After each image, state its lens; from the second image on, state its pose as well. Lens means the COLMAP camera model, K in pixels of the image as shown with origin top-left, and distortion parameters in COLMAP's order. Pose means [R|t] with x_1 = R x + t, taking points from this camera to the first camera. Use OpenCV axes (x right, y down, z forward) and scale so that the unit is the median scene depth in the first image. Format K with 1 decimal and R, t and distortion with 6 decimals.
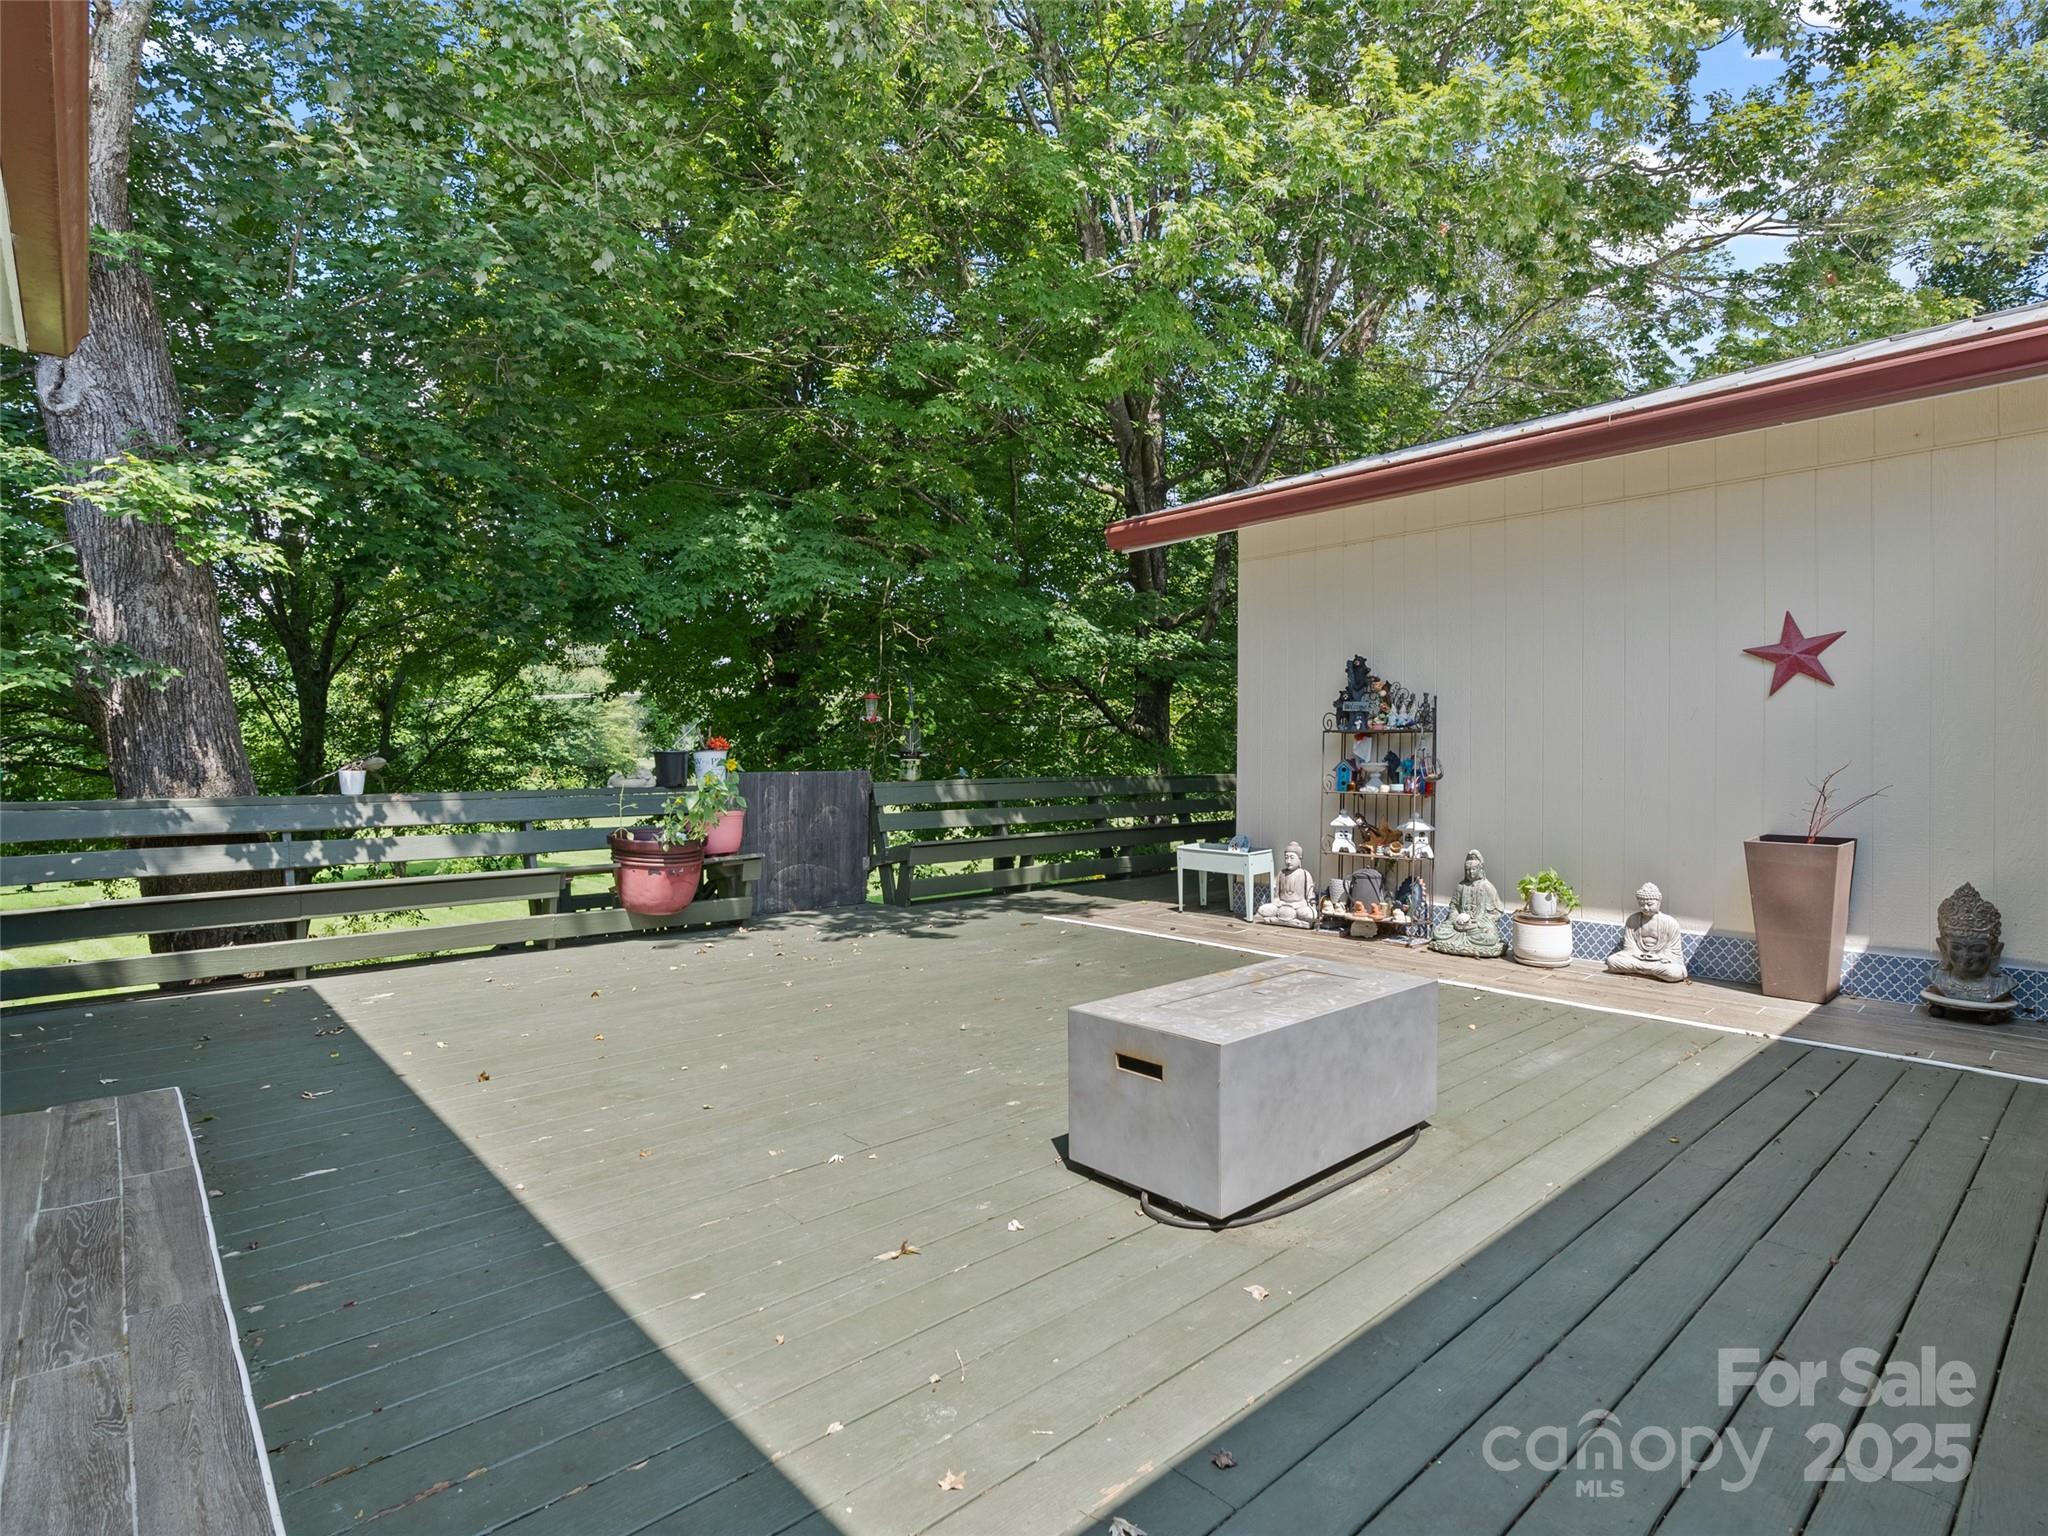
lens RADIAL K [[1066.6, 0, 1024.0], [0, 1066.6, 768.0], [0, 0, 1]] dist [-0.000811, -0.000062]
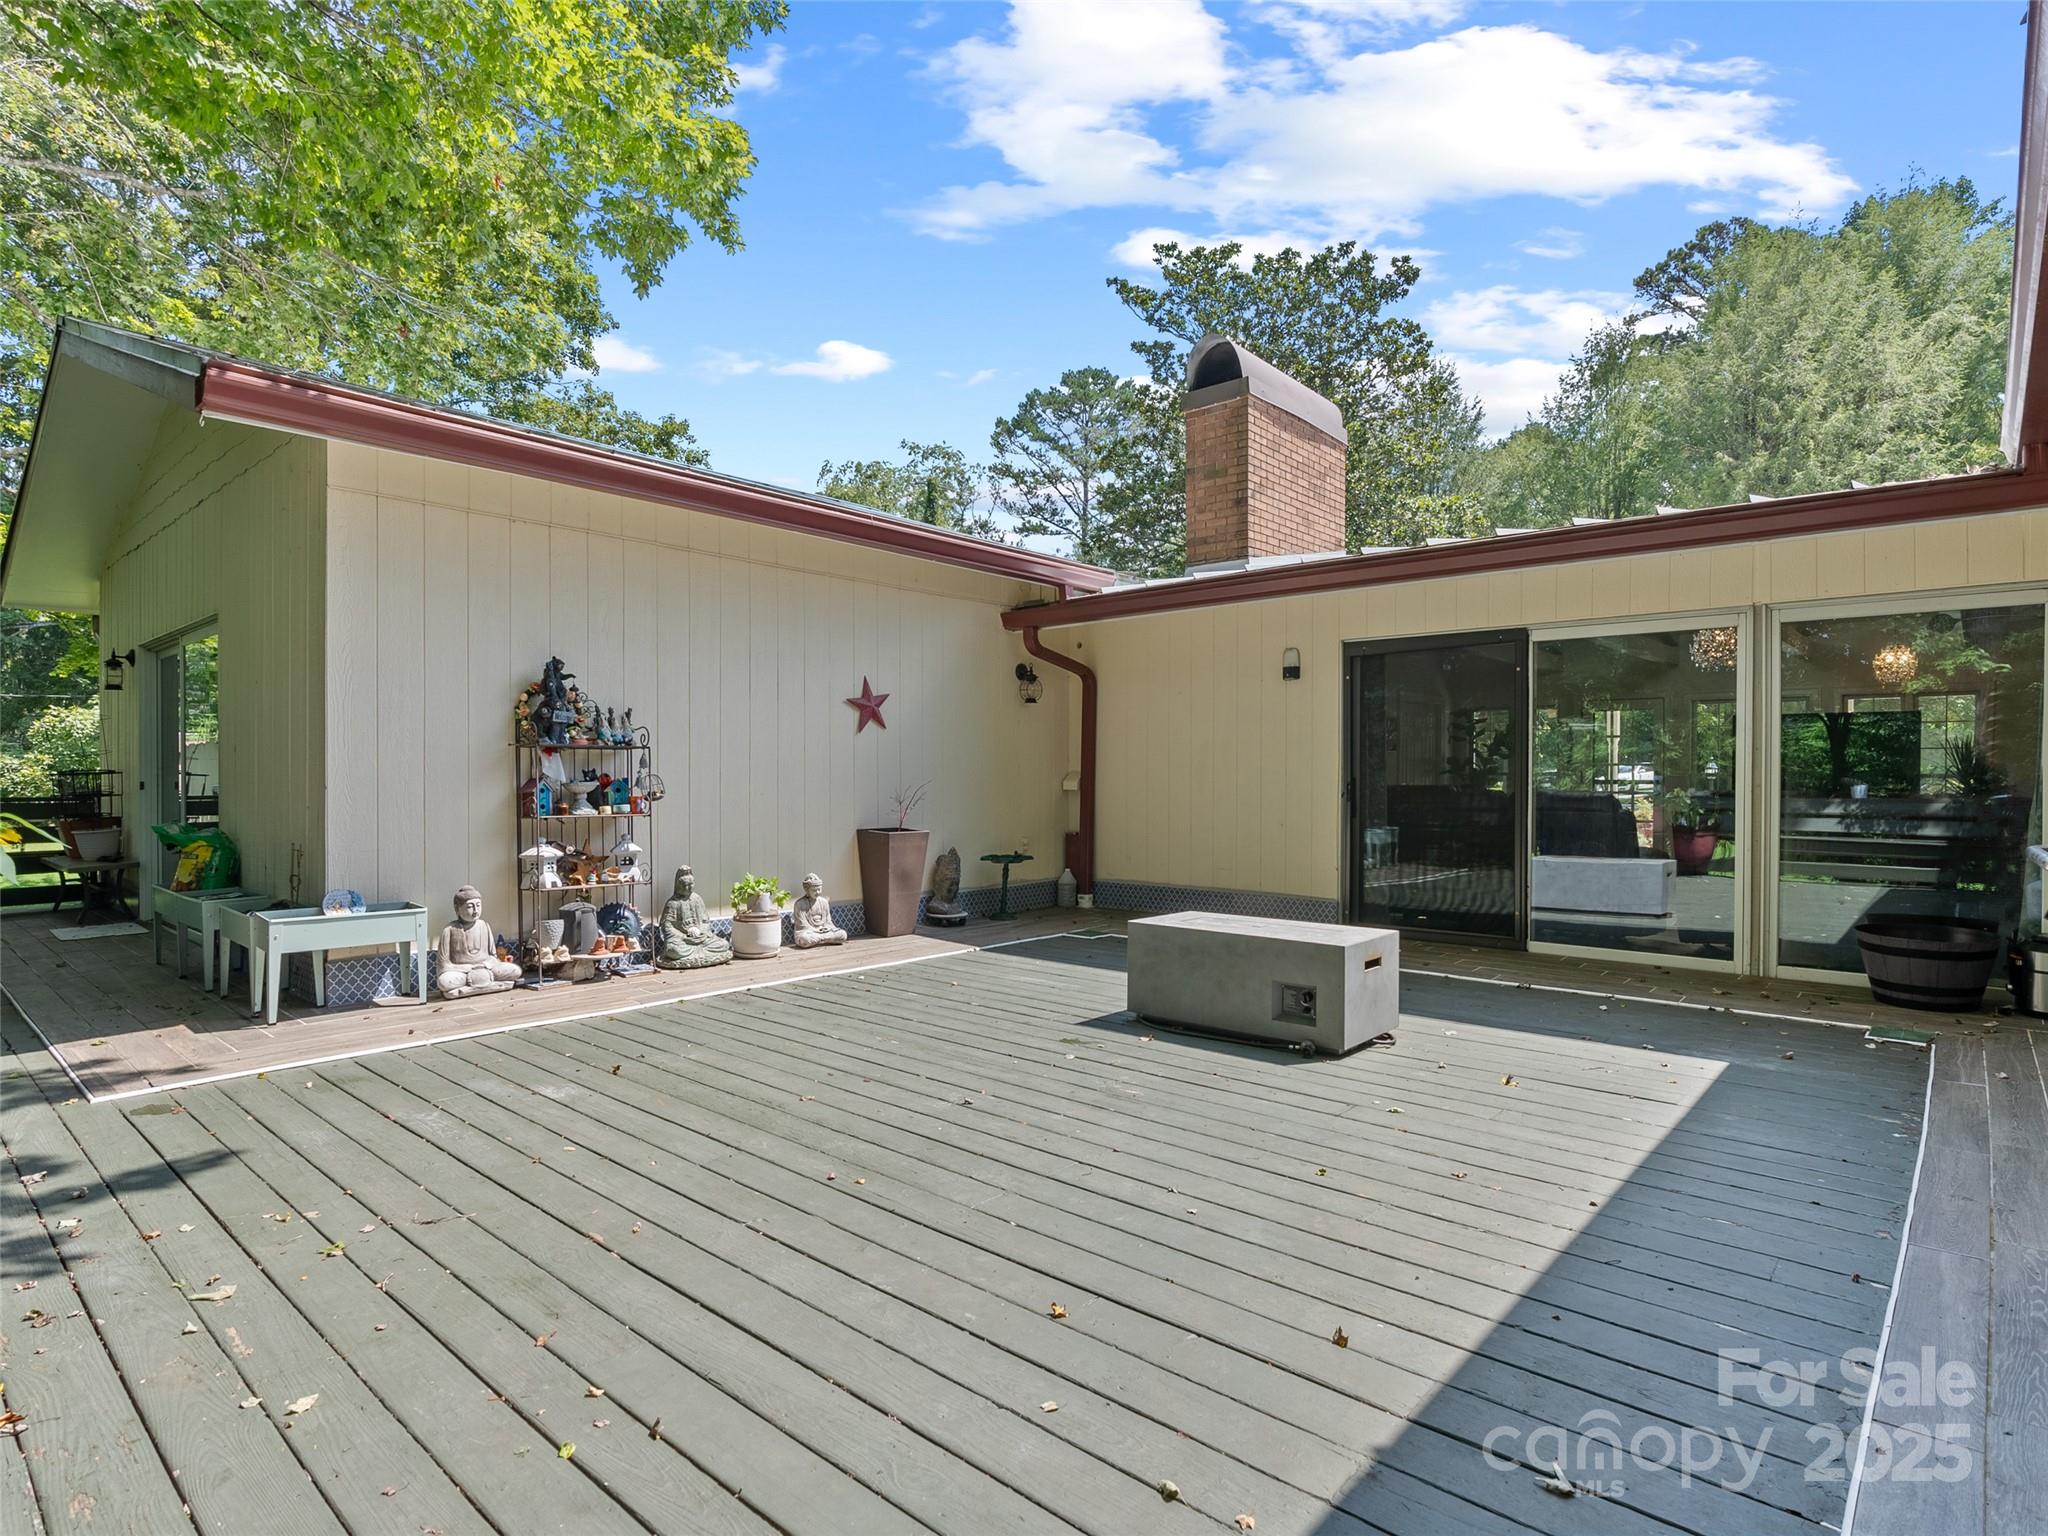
lens RADIAL K [[1066.6, 0, 1024.0], [0, 1066.6, 768.0], [0, 0, 1]] dist [-0.000811, -0.000062]
pose [[-0.101801, 0.000794, 0.994804, -0.604308], [0.003934, 0.999992, -0.000395, -0.015240], [-0.994797, 0.003873, -0.101803, 0.735344]]
